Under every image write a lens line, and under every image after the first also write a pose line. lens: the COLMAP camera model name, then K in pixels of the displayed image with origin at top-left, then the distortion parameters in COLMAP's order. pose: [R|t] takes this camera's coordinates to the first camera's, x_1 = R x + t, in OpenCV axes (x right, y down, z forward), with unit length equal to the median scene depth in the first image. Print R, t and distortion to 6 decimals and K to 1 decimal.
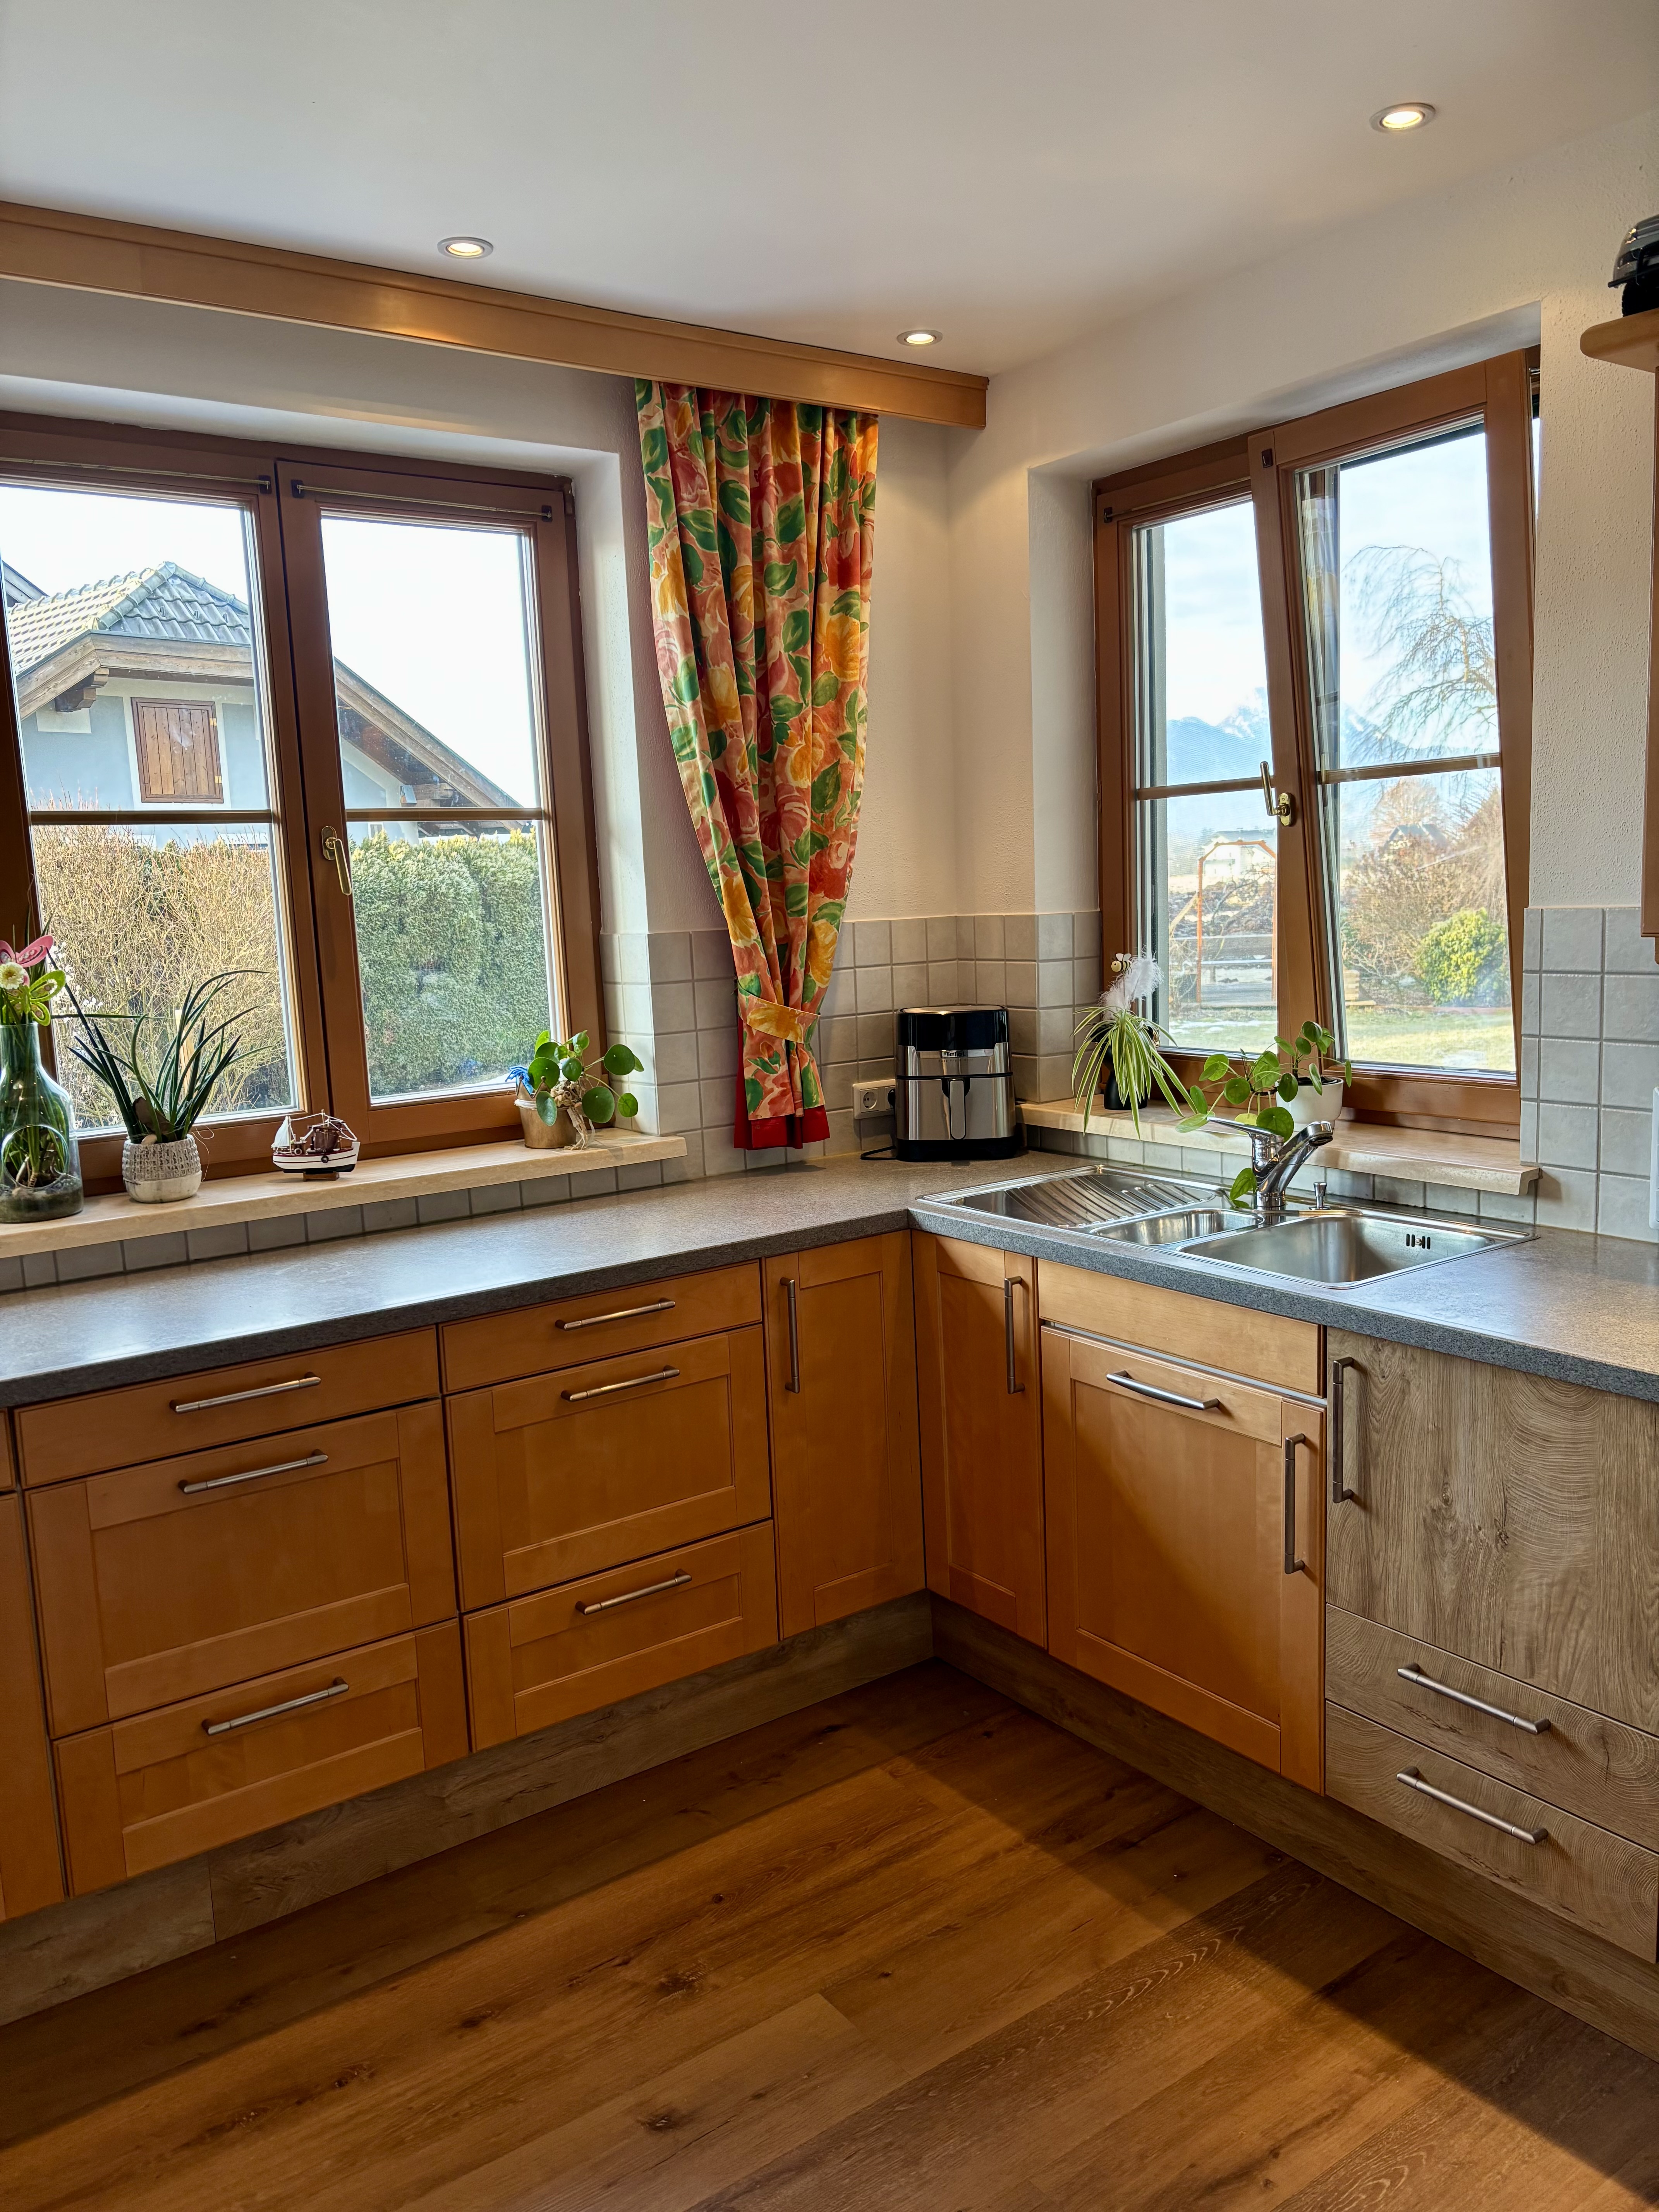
lens RADIAL K [[1702.2, 0, 881.3], [0, 1702.2, 1110.3], [0, 0, 1]] dist [0.090077, -0.128895]
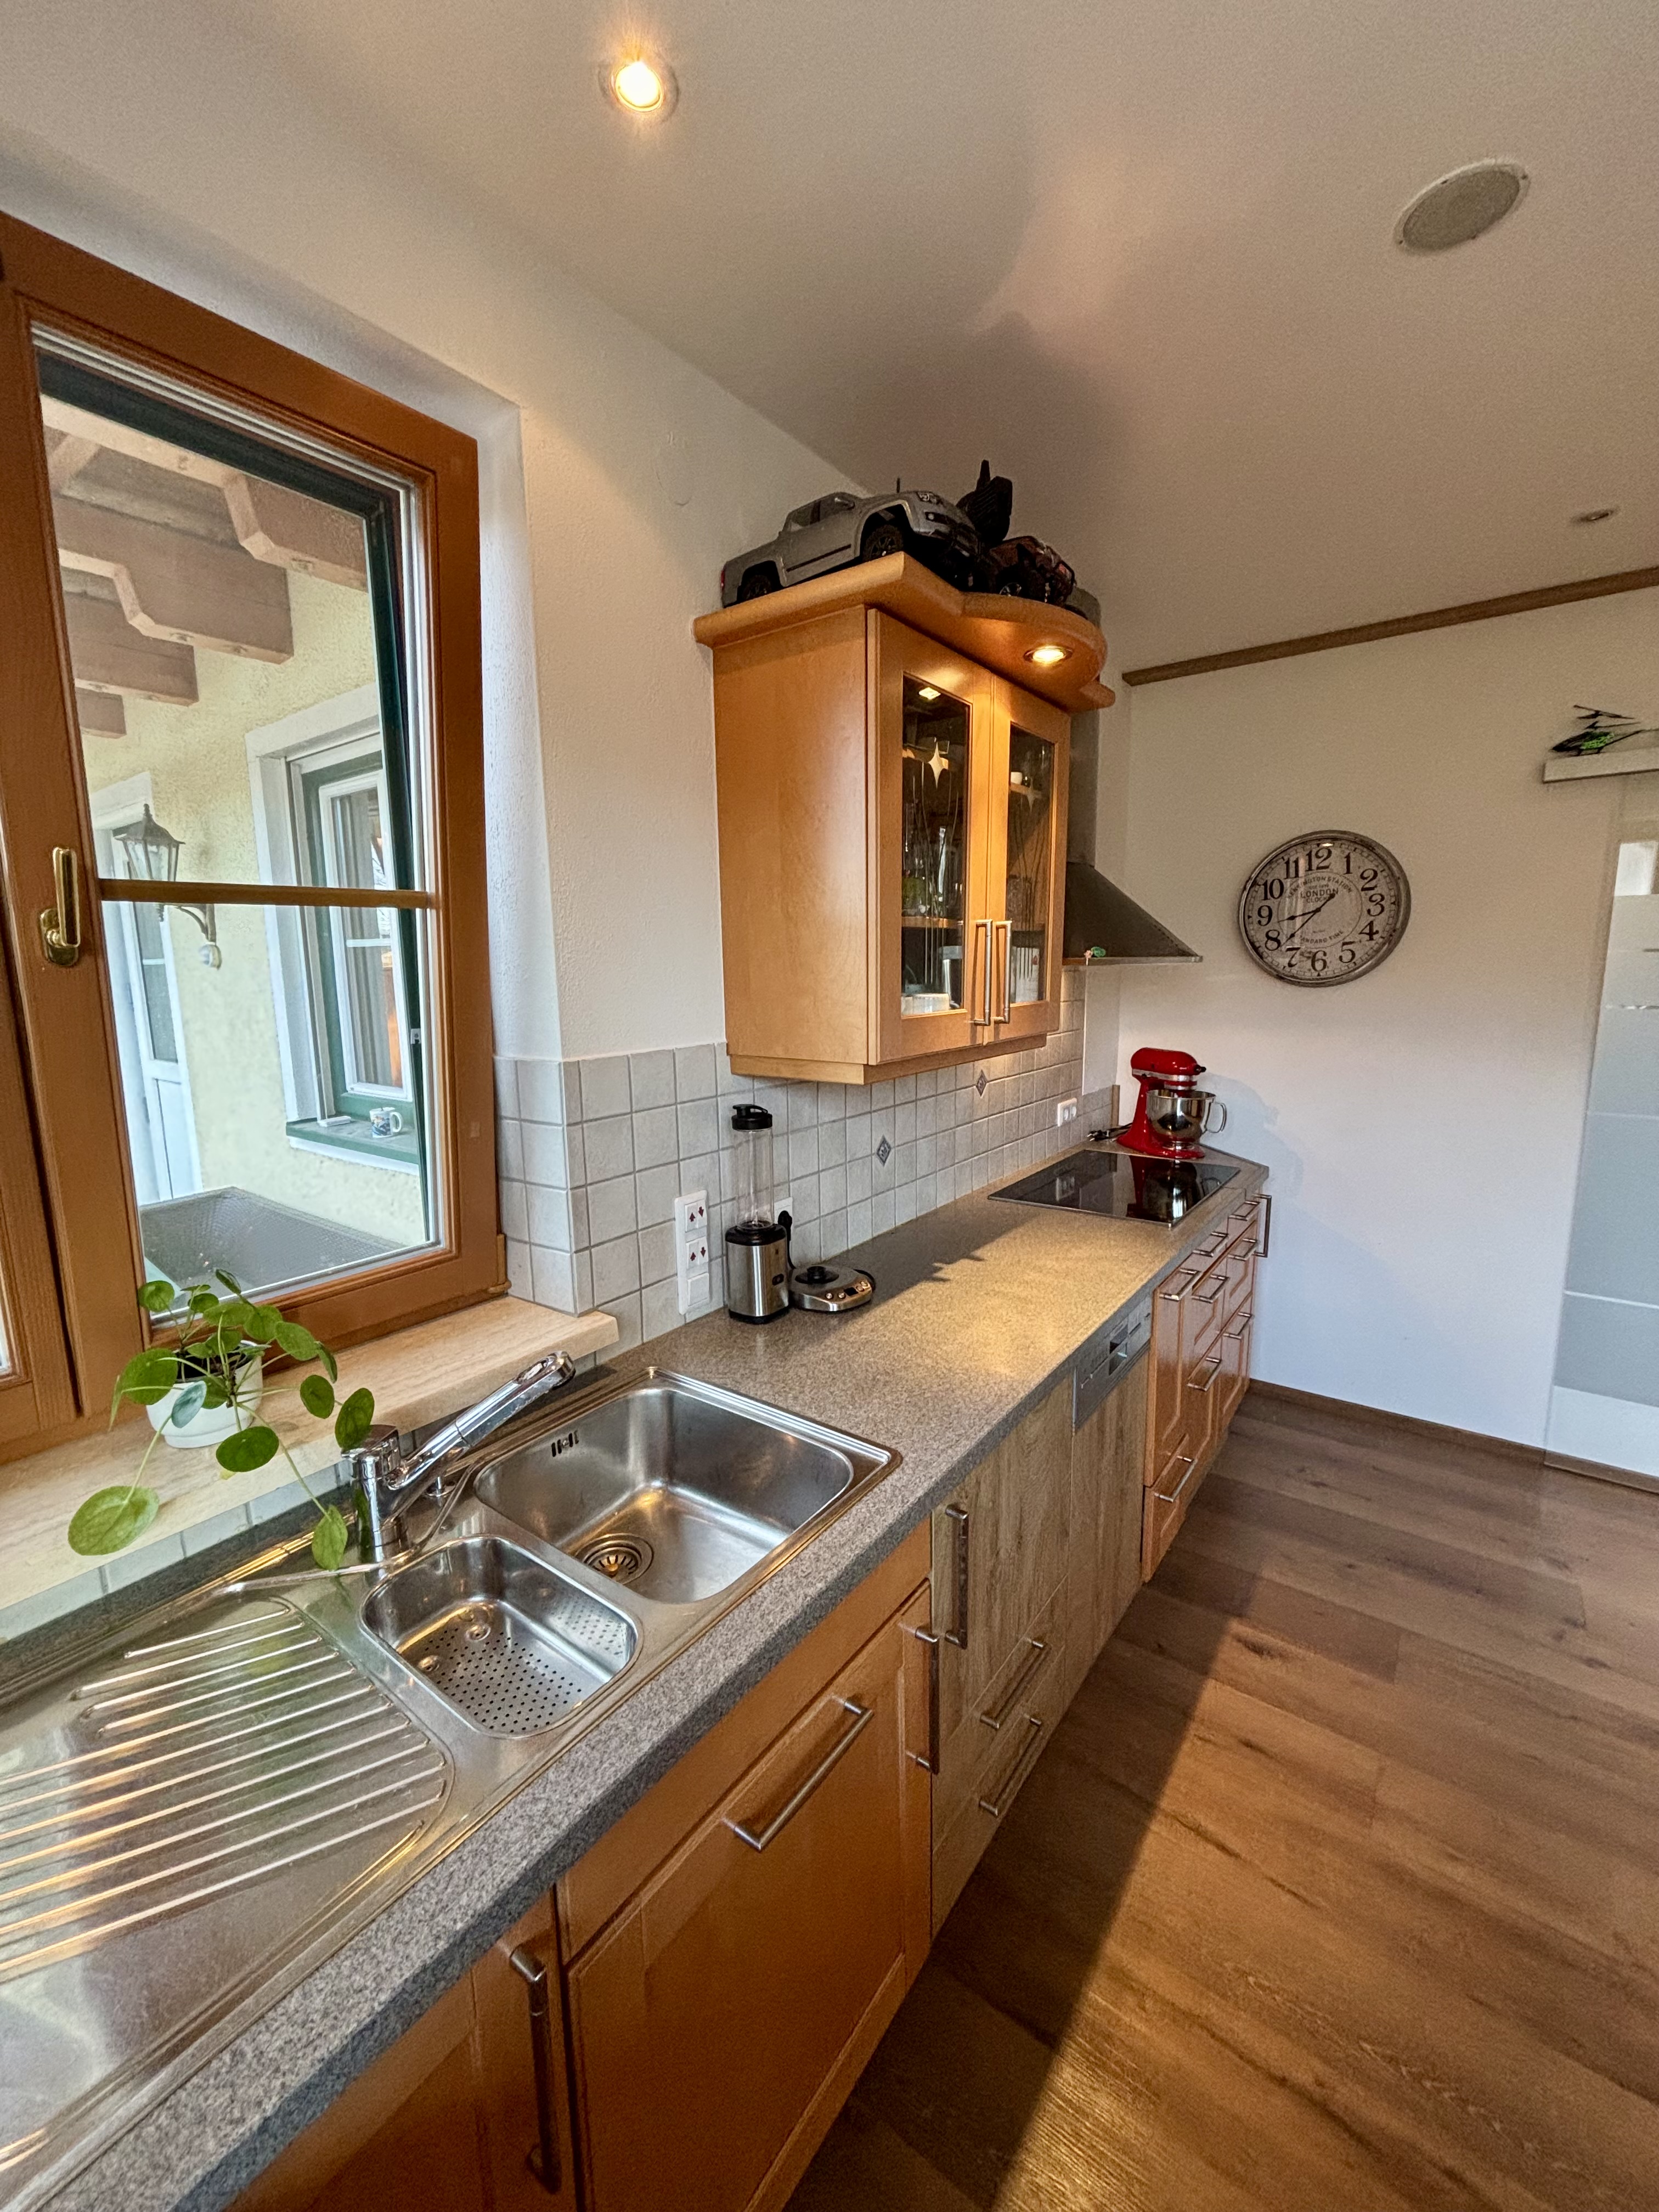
lens RADIAL K [[891.0, 0, 836.1], [0, 891.0, 1096.3], [0, 0, 1]] dist [-0.001018, 0.000849]
pose [[-0.287360, -0.102798, 0.952290, -0.118337], [0.161951, 0.974694, 0.154086, -0.120087], [-0.944032, 0.198503, -0.263440, 0.789306]]
